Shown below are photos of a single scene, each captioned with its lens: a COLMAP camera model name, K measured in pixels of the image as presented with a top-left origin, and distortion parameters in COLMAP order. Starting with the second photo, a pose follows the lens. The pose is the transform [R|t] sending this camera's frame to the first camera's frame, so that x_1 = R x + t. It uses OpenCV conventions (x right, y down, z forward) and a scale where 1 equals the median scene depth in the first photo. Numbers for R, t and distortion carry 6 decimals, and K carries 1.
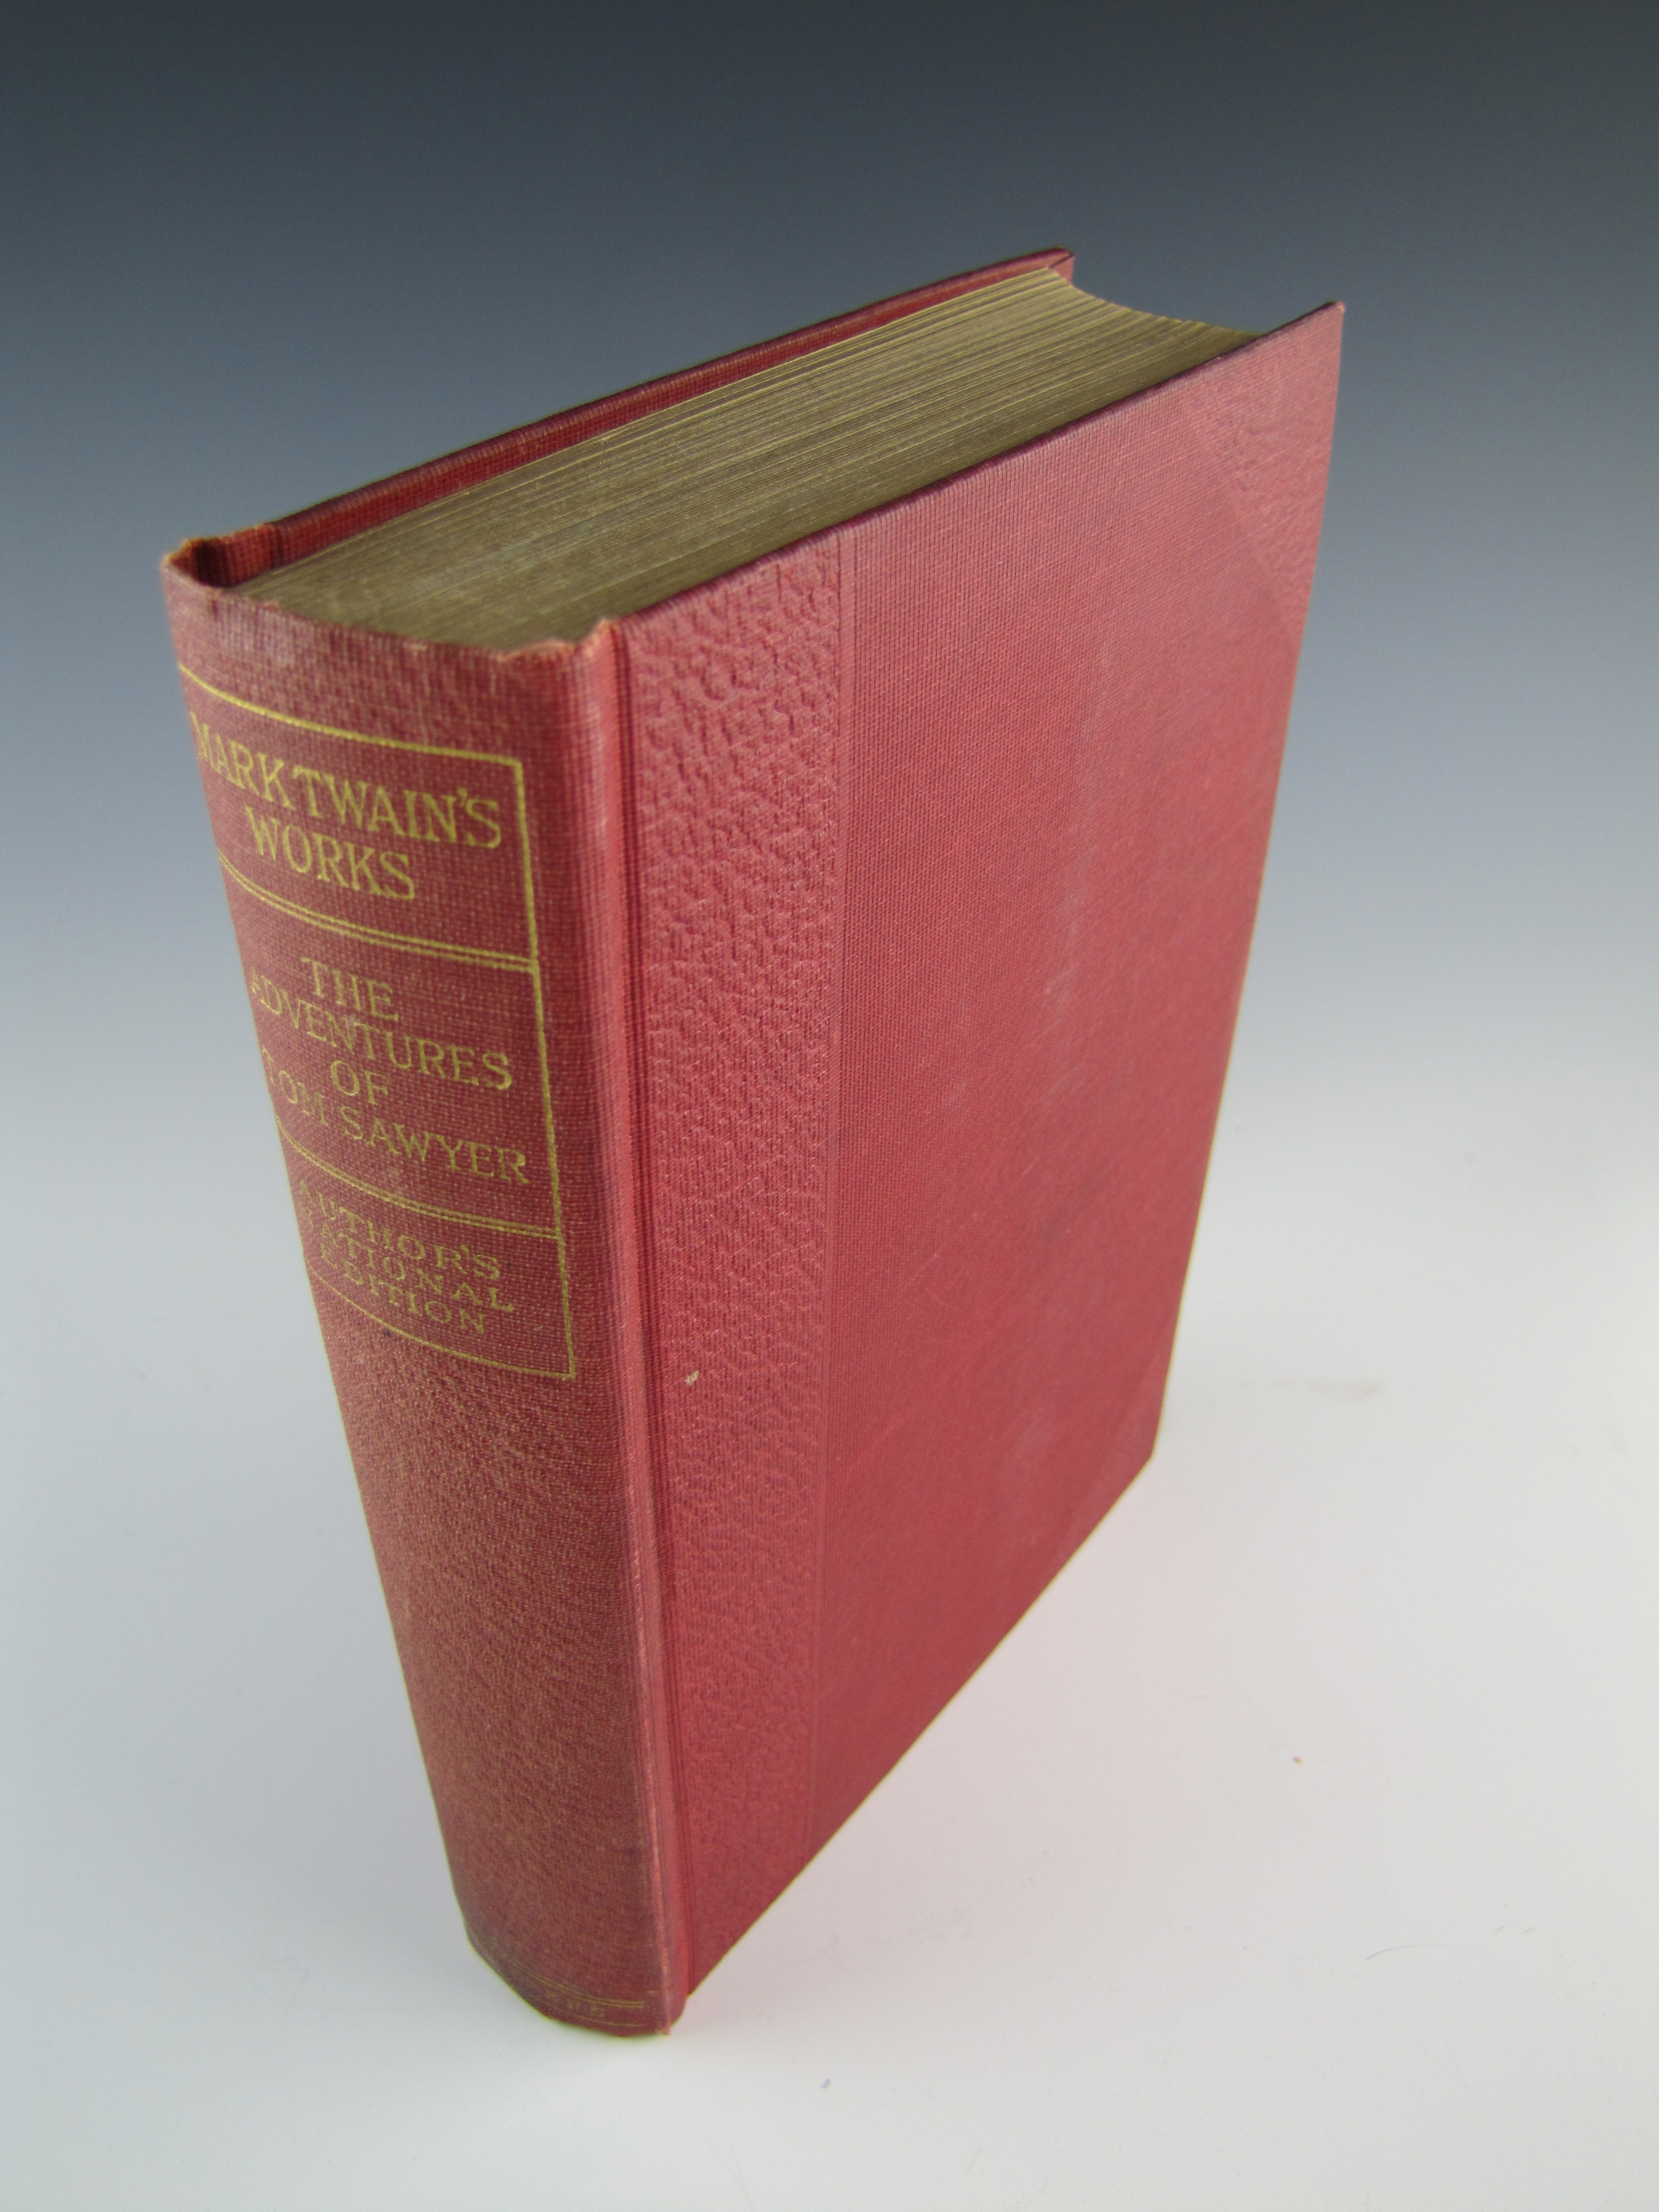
lens RADIAL K [[1790.5, 0, 845.7], [0, 1790.5, 1087.7], [0, 0, 1]] dist [-0.176179, 0.083756]
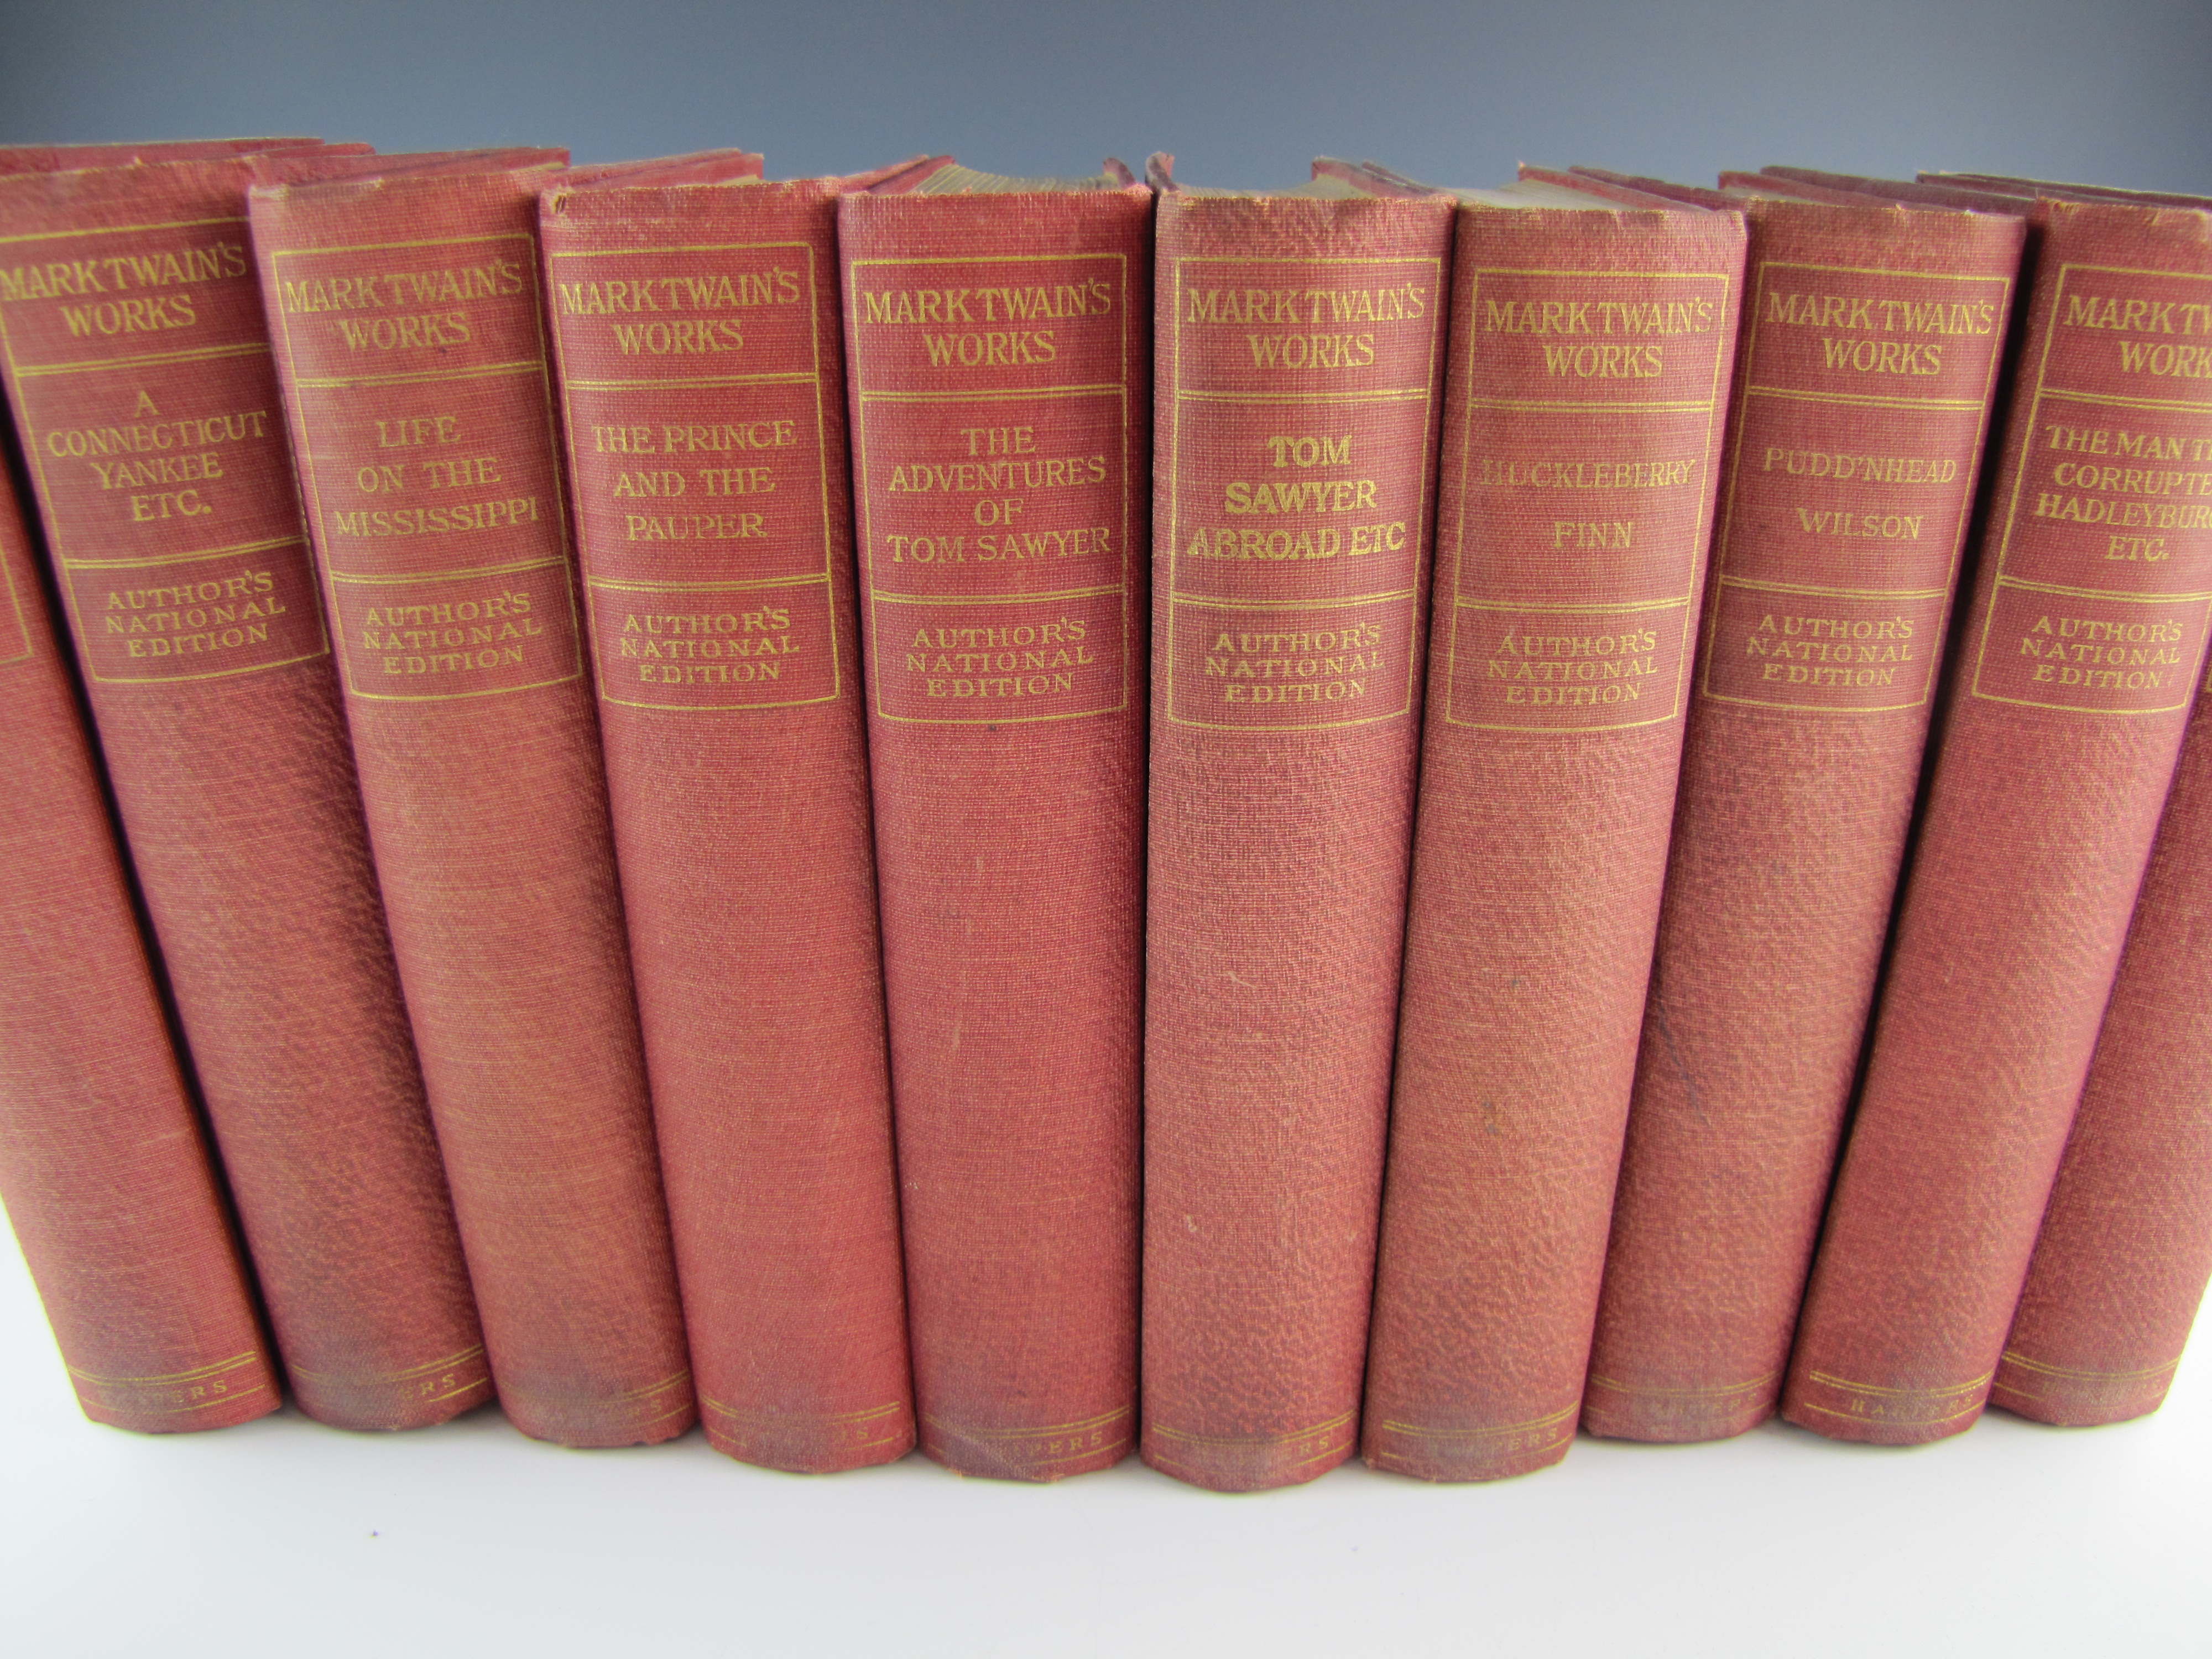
lens RADIAL K [[1790.5, 0, 1098.4], [0, 1790.5, 829.8], [0, 0, 1]] dist [-0.176179, 0.083756]
pose [[0.823328, -0.247381, 0.510816, -1.172522], [0.363614, 0.920960, -0.140061, 0.555940], [-0.435793, 0.301056, 0.848204, -0.323719]]
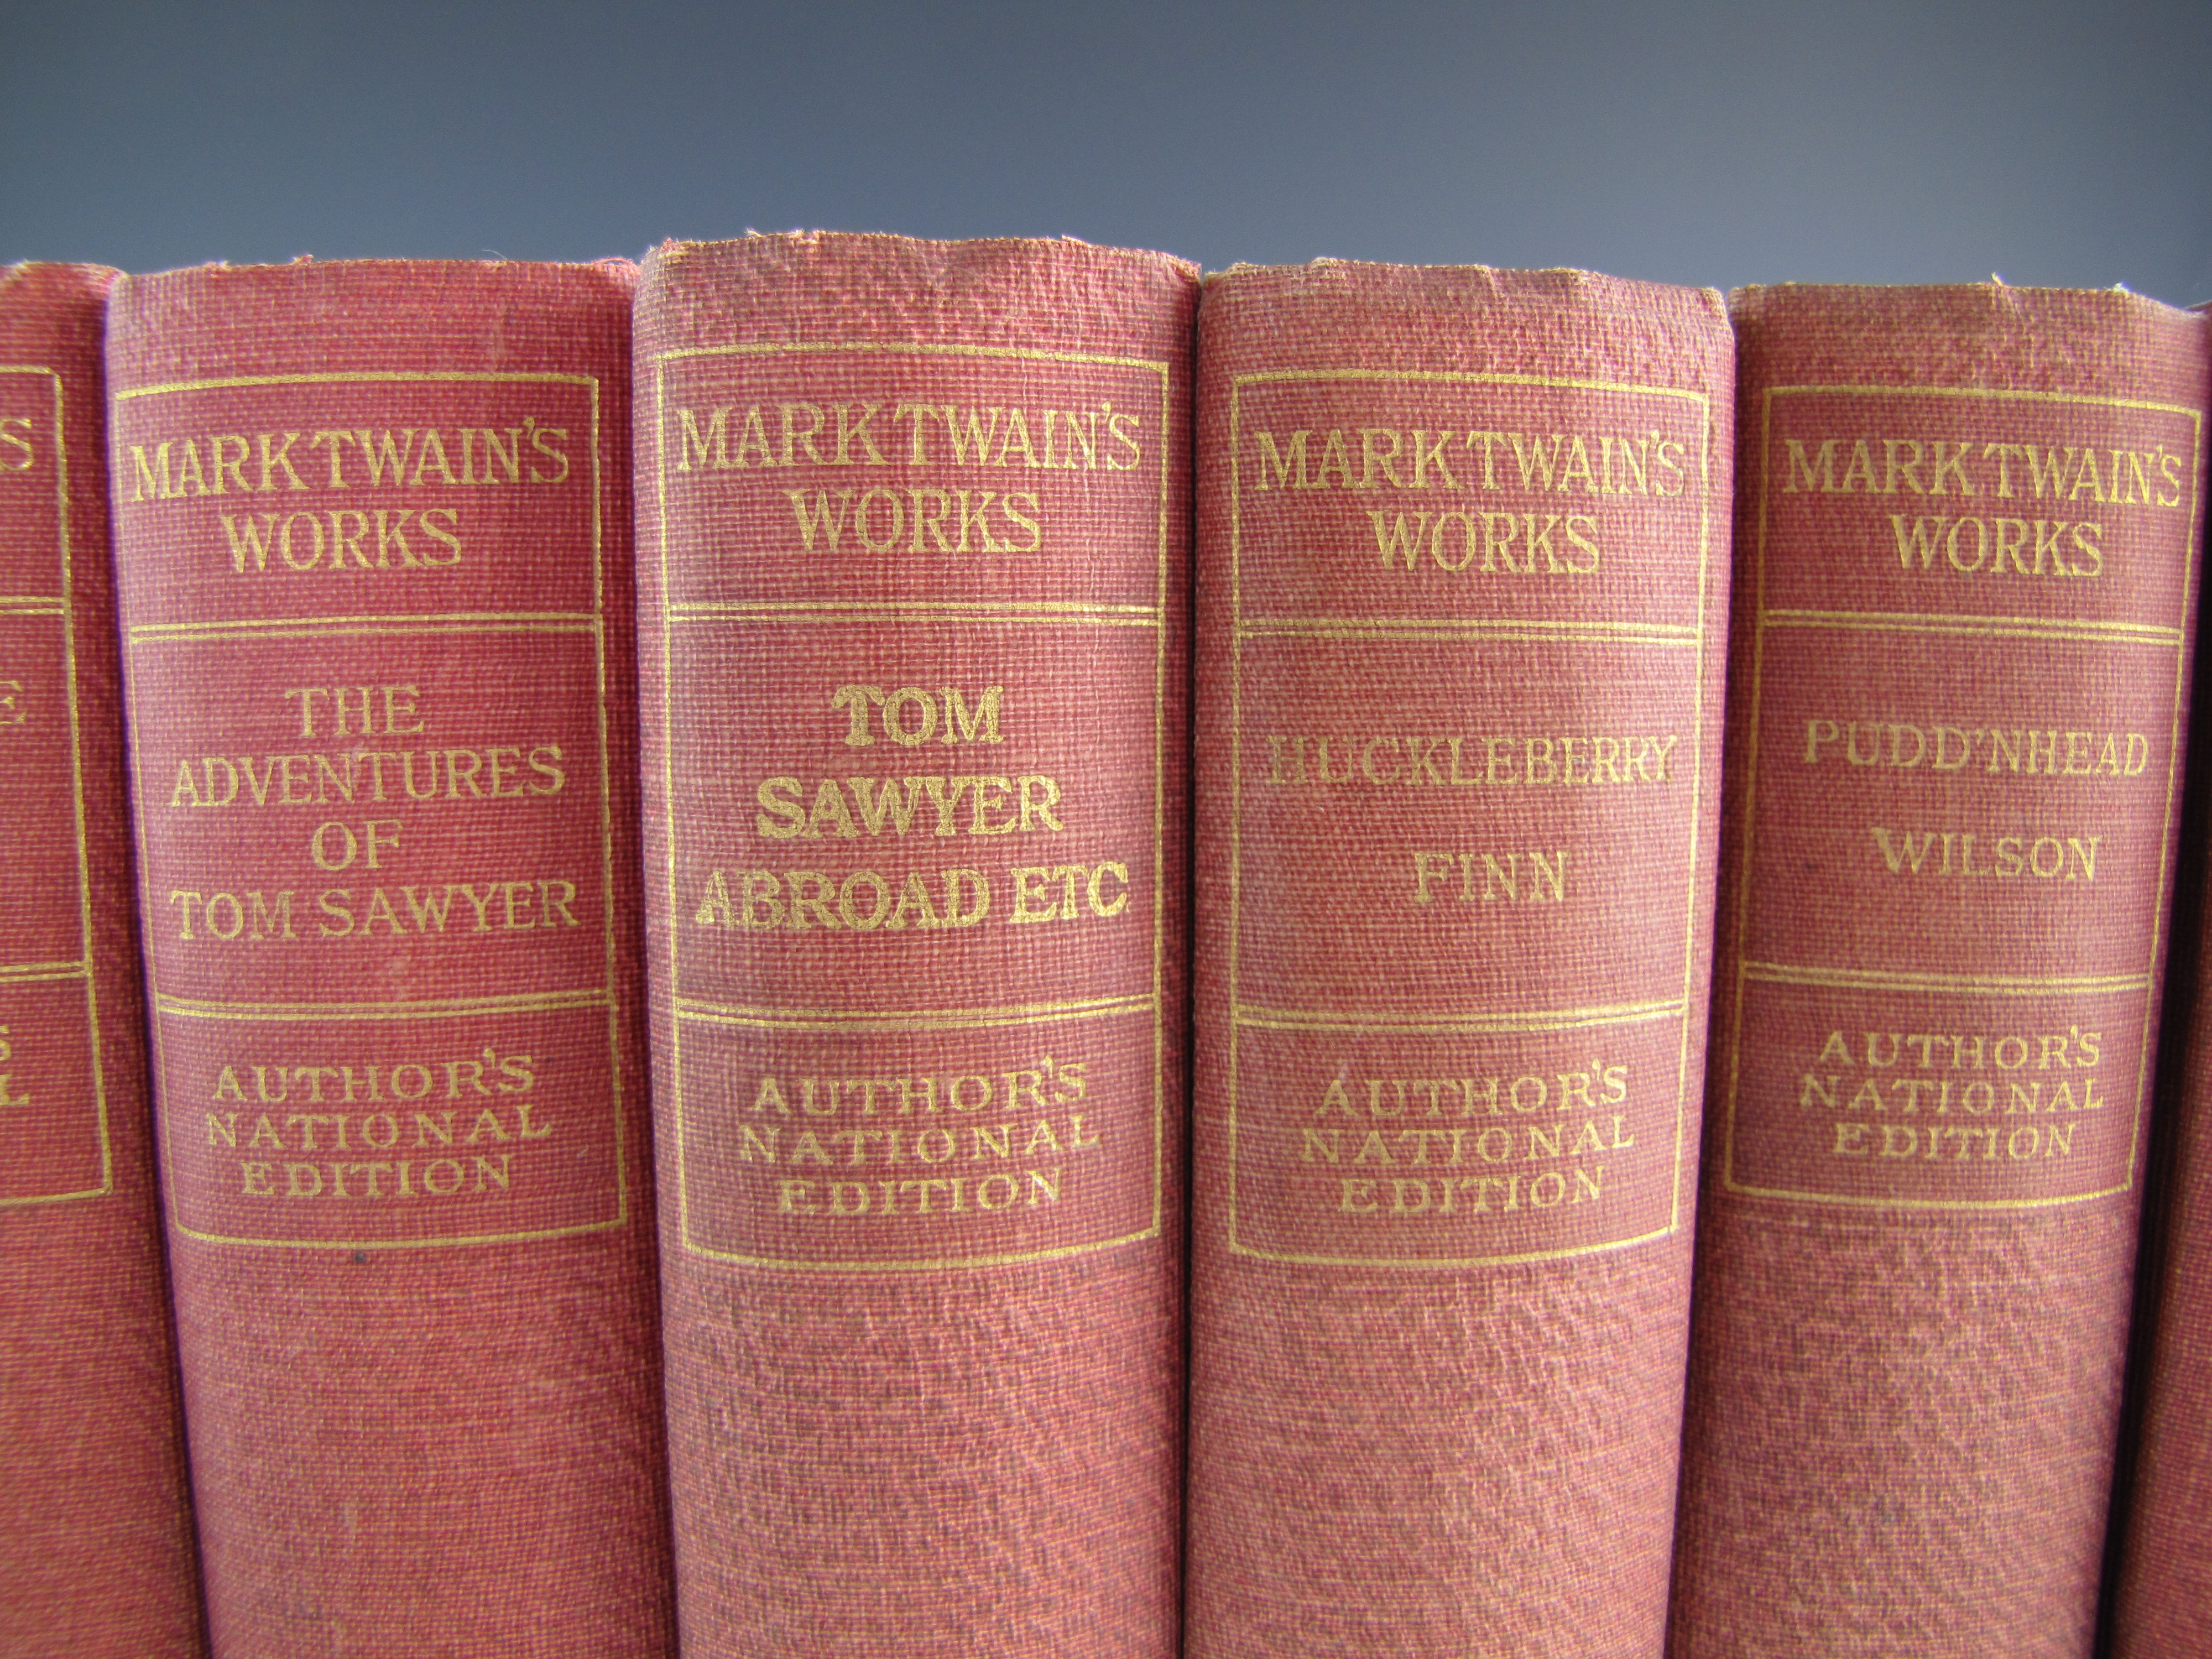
lens RADIAL K [[1790.5, 0, 1100.5], [0, 1790.5, 839.8], [0, 0, 1]] dist [-0.176179, 0.083756]
pose [[0.819337, -0.092664, 0.565774, -0.490035], [0.368911, 0.840618, -0.396567, 0.492140], [-0.438853, 0.533642, 0.722935, 0.266171]]
